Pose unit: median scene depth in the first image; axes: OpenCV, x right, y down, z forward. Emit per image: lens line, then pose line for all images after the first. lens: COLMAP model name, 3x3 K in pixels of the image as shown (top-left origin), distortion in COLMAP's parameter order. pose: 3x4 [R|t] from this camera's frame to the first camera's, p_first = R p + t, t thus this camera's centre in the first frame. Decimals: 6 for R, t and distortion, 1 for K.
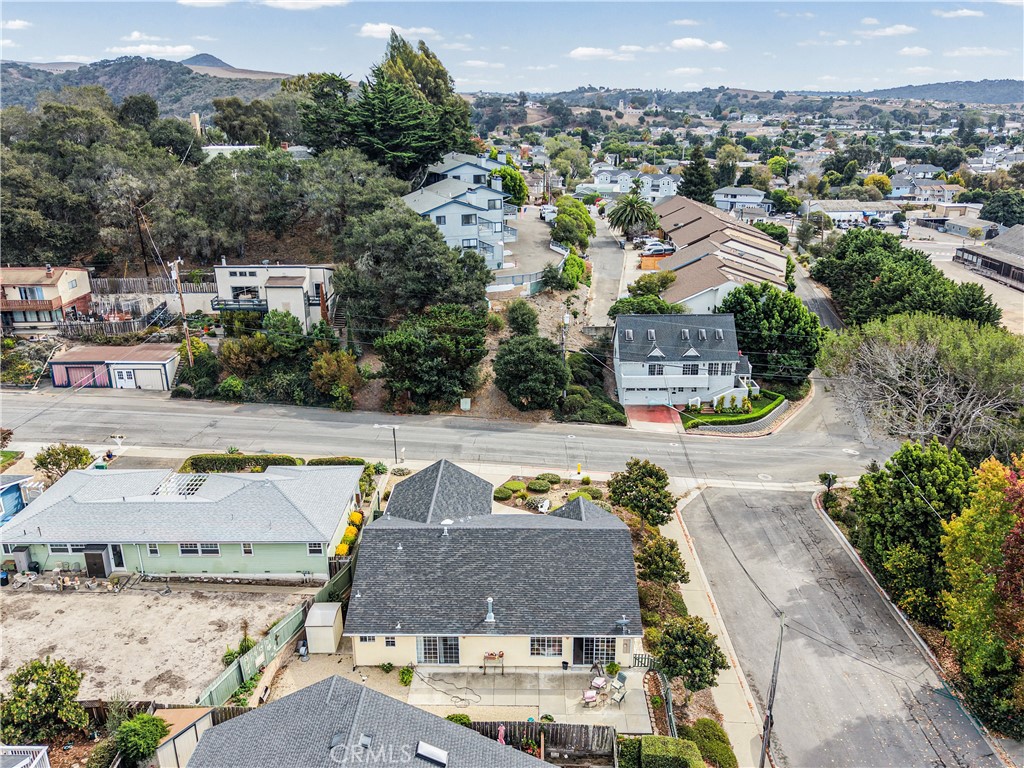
lens RADIAL K [[801.5, 0, 514.2], [0, 801.5, 386.6], [0, 0, 1]] dist [0.044289, -0.063912]
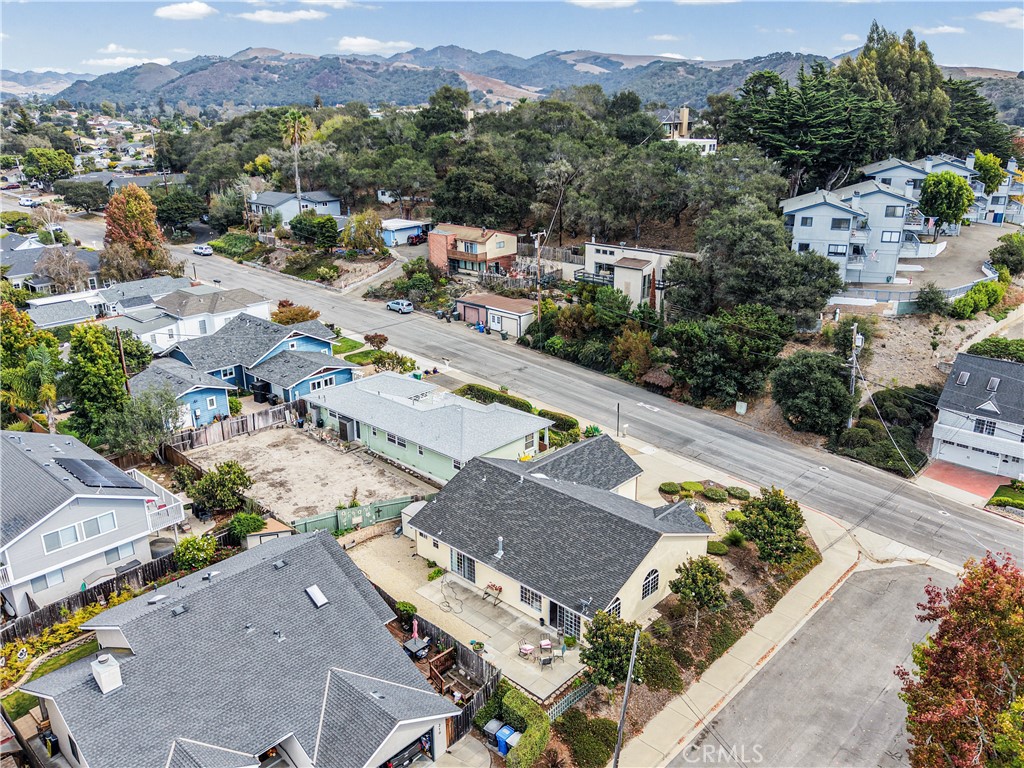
lens RADIAL K [[801.5, 0, 499.2], [0, 801.5, 394.6], [0, 0, 1]] dist [0.044289, -0.063912]
pose [[0.733755, 0.233298, -0.638103, 0.344089], [-0.223763, 0.969779, 0.097257, -0.023308], [0.641509, 0.071421, 0.763784, 0.060828]]
